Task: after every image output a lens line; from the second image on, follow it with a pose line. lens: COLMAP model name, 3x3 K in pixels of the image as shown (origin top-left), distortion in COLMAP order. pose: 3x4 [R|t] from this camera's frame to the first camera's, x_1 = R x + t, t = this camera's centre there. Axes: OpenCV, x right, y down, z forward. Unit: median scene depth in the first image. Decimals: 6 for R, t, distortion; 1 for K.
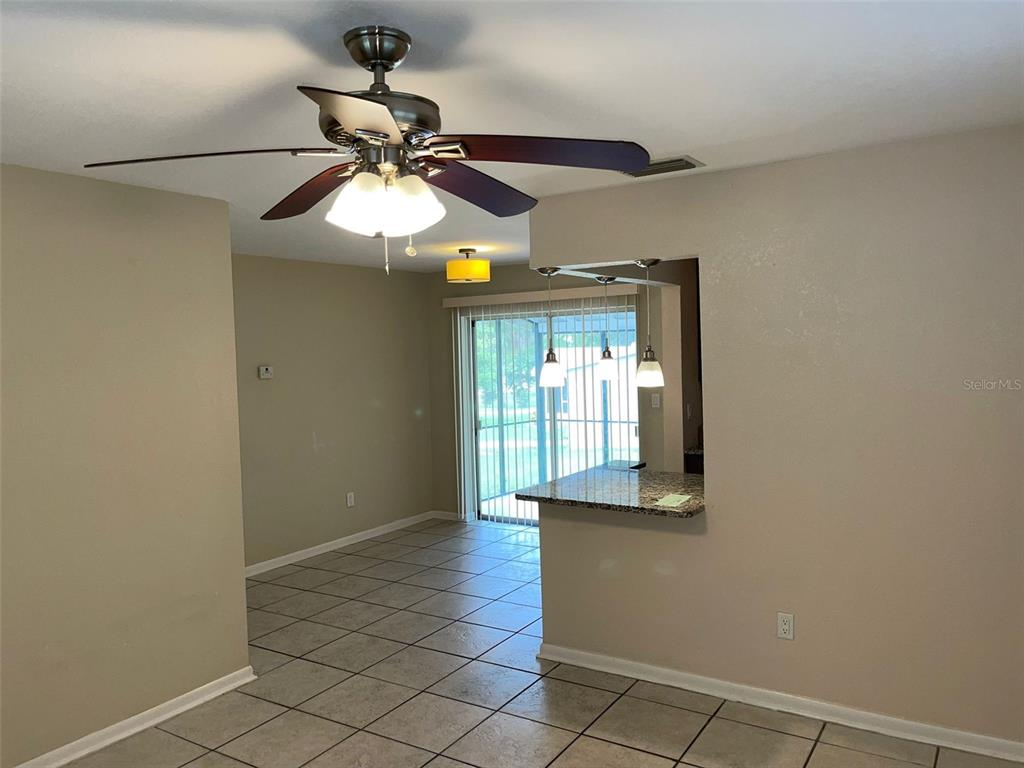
lens RADIAL K [[769.9, 0, 512.0], [0, 769.9, 384.0], [0, 0, 1]] dist [0.072335, -0.099457]
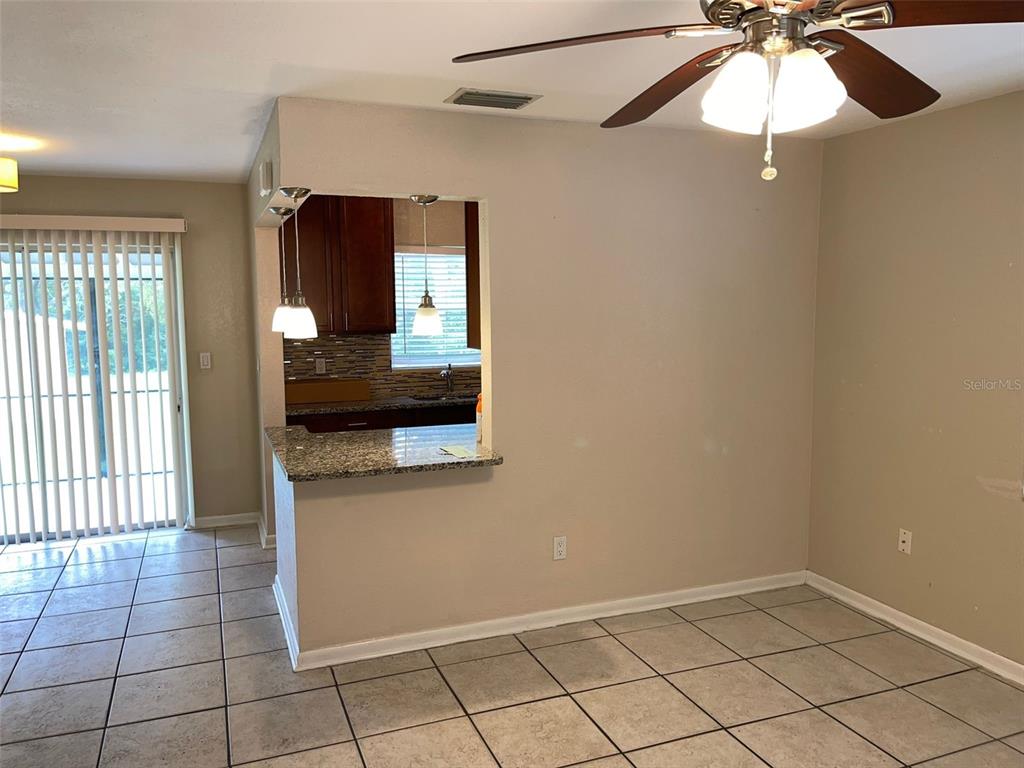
lens RADIAL K [[777.0, 0, 499.3], [0, 777.0, 377.8], [0, 0, 1]] dist [0.035615, -0.003373]
pose [[0.602389, -0.061331, 0.795843, -0.337191], [0.028908, 0.998066, 0.055034, 0.003498], [-0.797679, -0.010146, 0.602997, 0.240956]]
